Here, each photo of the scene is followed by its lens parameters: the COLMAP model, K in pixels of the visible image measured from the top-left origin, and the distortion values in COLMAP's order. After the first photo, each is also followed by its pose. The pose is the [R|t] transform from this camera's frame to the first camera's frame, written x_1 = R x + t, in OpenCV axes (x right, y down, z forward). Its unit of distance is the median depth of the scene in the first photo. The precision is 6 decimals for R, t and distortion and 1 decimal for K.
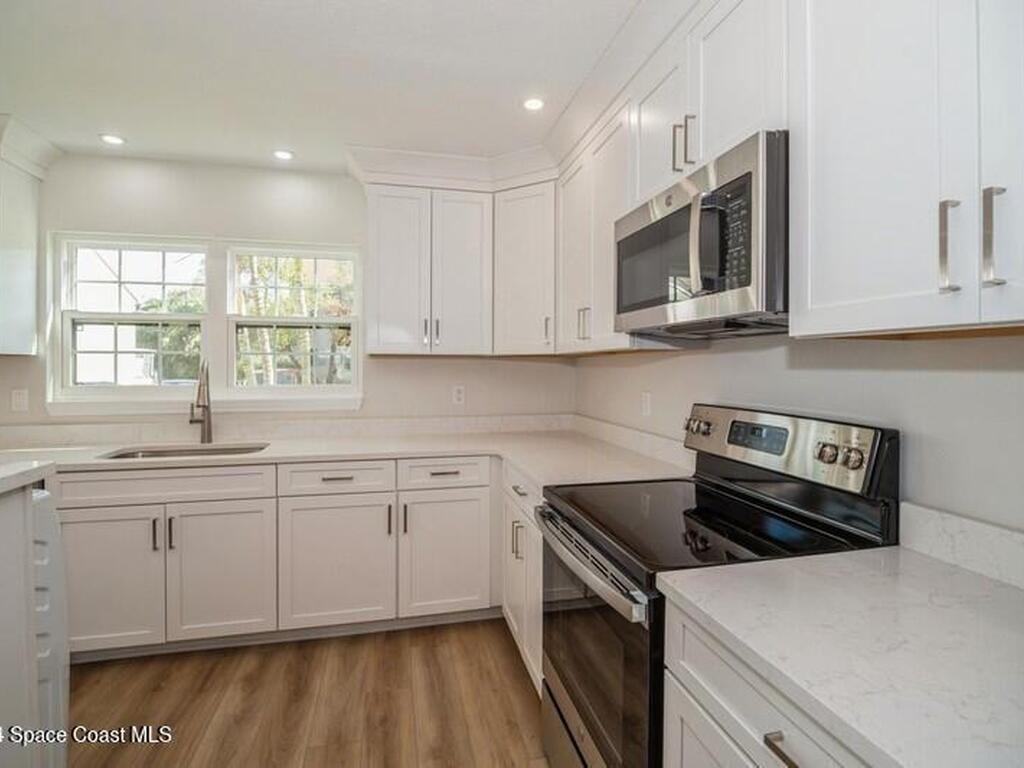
lens RADIAL K [[513.4, 0, 509.0], [0, 513.4, 371.5], [0, 0, 1]] dist [-0.000195, -0.000046]
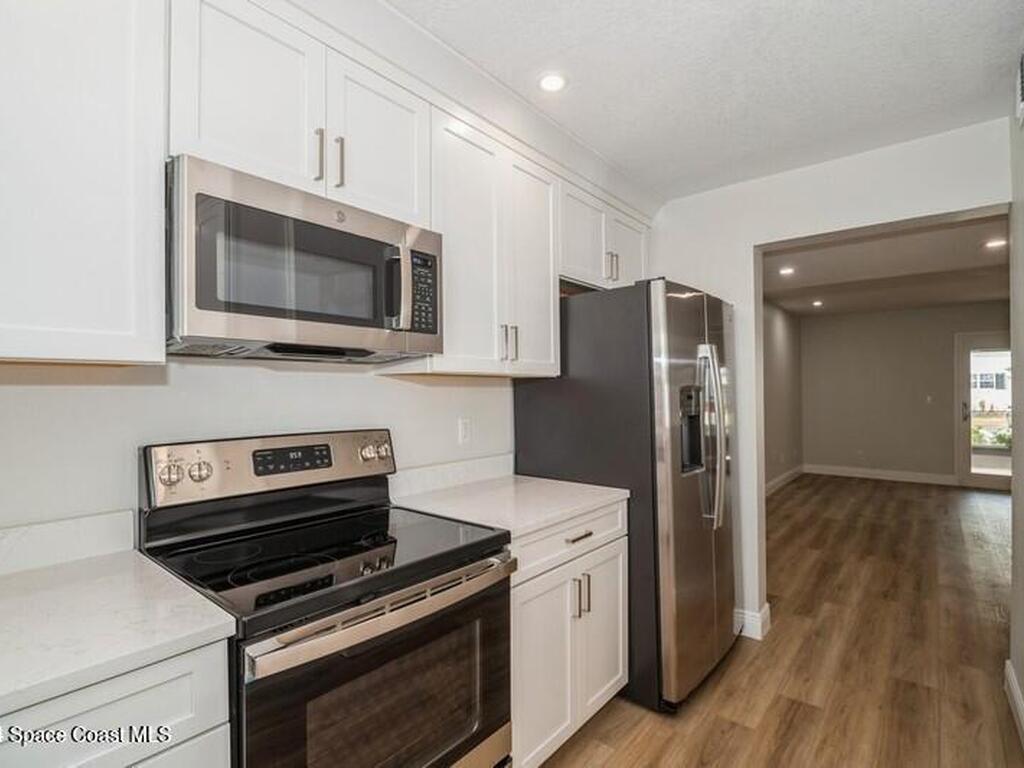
lens RADIAL K [[508.7, 0, 512.0], [0, 508.7, 384.0], [0, 0, 1]] dist [-0.002691, -0.000609]
pose [[-0.606110, 0.014712, 0.795245, -0.447232], [0.012669, 0.999881, -0.008842, -0.007897], [-0.795280, 0.004716, -0.606224, 0.955716]]
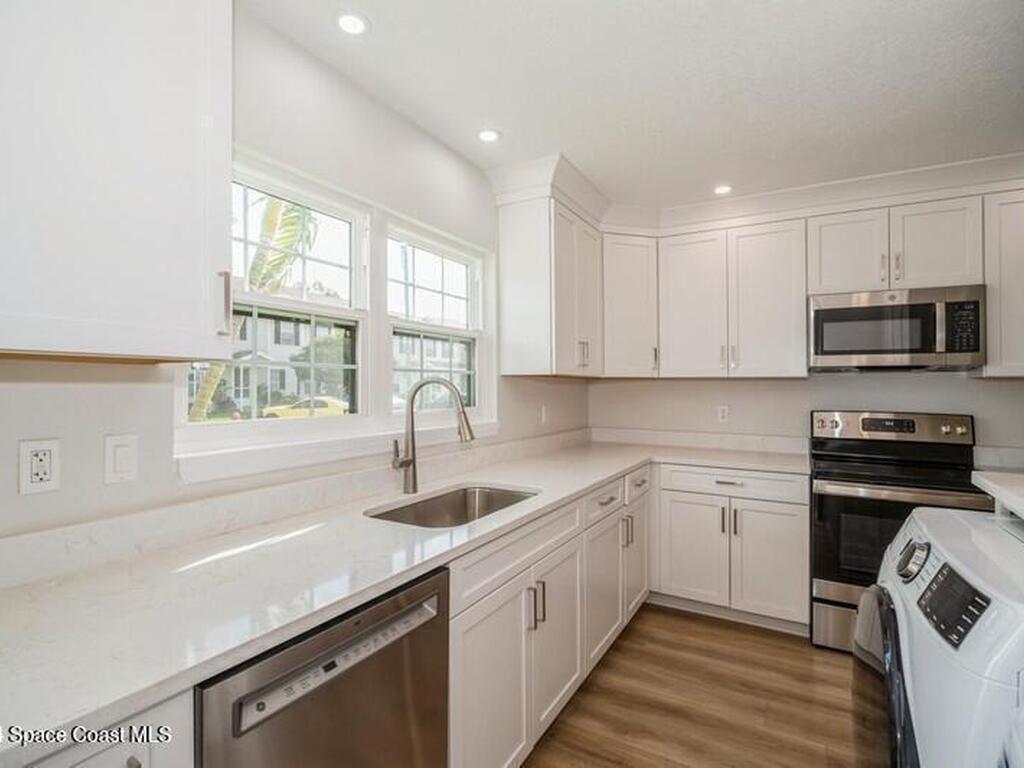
lens RADIAL K [[508.7, 0, 512.0], [0, 508.7, 384.0], [0, 0, 1]] dist [-0.002691, -0.000609]
pose [[0.676276, 0.006360, 0.736621, -1.388938], [0.000742, 0.999956, -0.009315, -0.008075], [-0.736648, 0.006846, 0.676242, 0.564187]]
